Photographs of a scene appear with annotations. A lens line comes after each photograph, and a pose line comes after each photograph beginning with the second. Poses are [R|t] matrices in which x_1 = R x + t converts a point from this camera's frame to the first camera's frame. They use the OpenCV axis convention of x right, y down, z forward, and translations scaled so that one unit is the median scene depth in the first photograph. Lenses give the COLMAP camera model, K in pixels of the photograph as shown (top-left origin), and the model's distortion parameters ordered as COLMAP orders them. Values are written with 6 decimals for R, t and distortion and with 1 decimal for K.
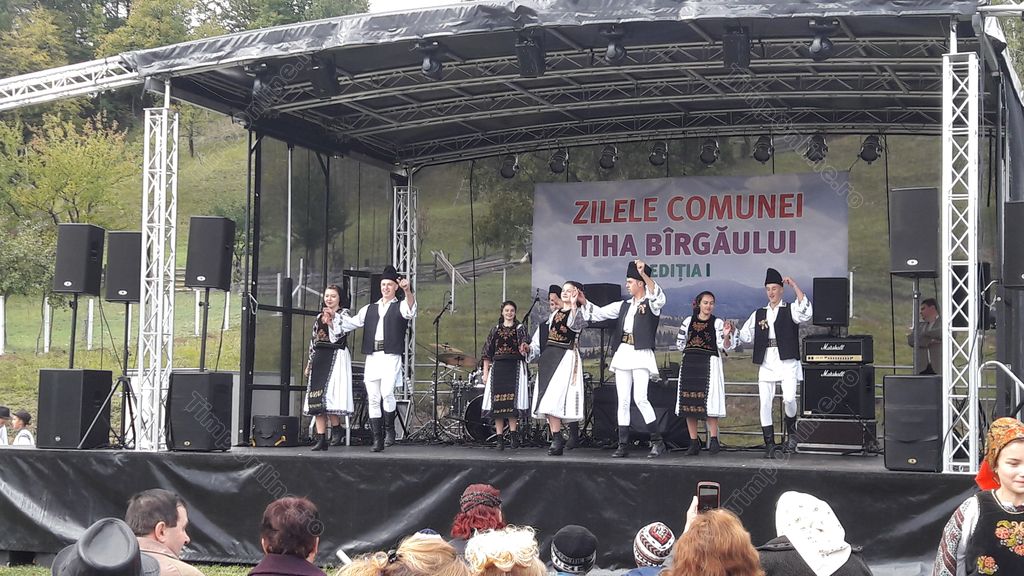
lens RADIAL K [[1581.9, 0, 512.0], [0, 1581.9, 288.0], [0, 0, 1]] dist [0.141358, -0.132637]
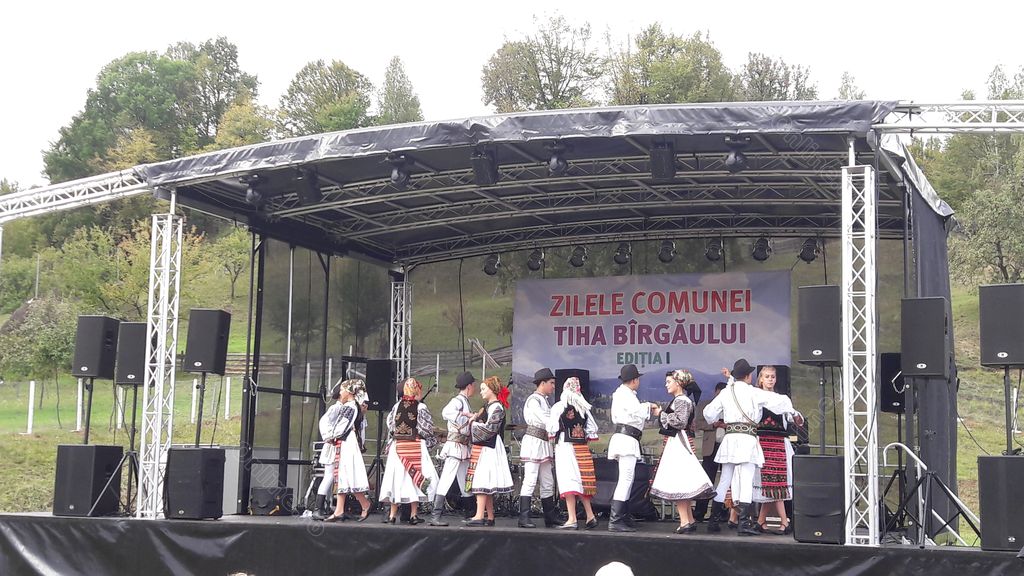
lens RADIAL K [[1401.8, 0, 512.0], [0, 1401.8, 288.0], [0, 0, 1]] dist [0.110433, -0.010517]
pose [[0.999240, 0.002207, -0.038921, 0.063476], [-0.004524, 0.998215, -0.059558, -0.001311], [0.038720, 0.059689, 0.997466, 0.009399]]
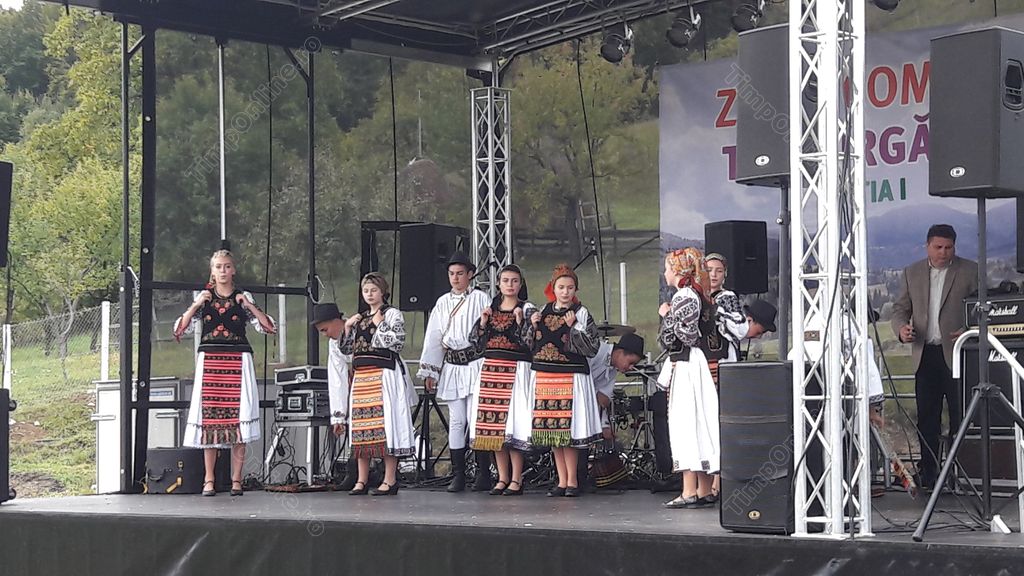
lens RADIAL K [[2254.4, 0, 609.3], [0, 2254.4, 288.2], [0, 0, 1]] dist [0.068886, -0.050149]
pose [[0.923764, -0.044270, -0.380394, 0.415566], [0.051353, 0.998644, 0.008487, 0.016009], [0.379503, -0.027374, 0.924785, 0.206022]]
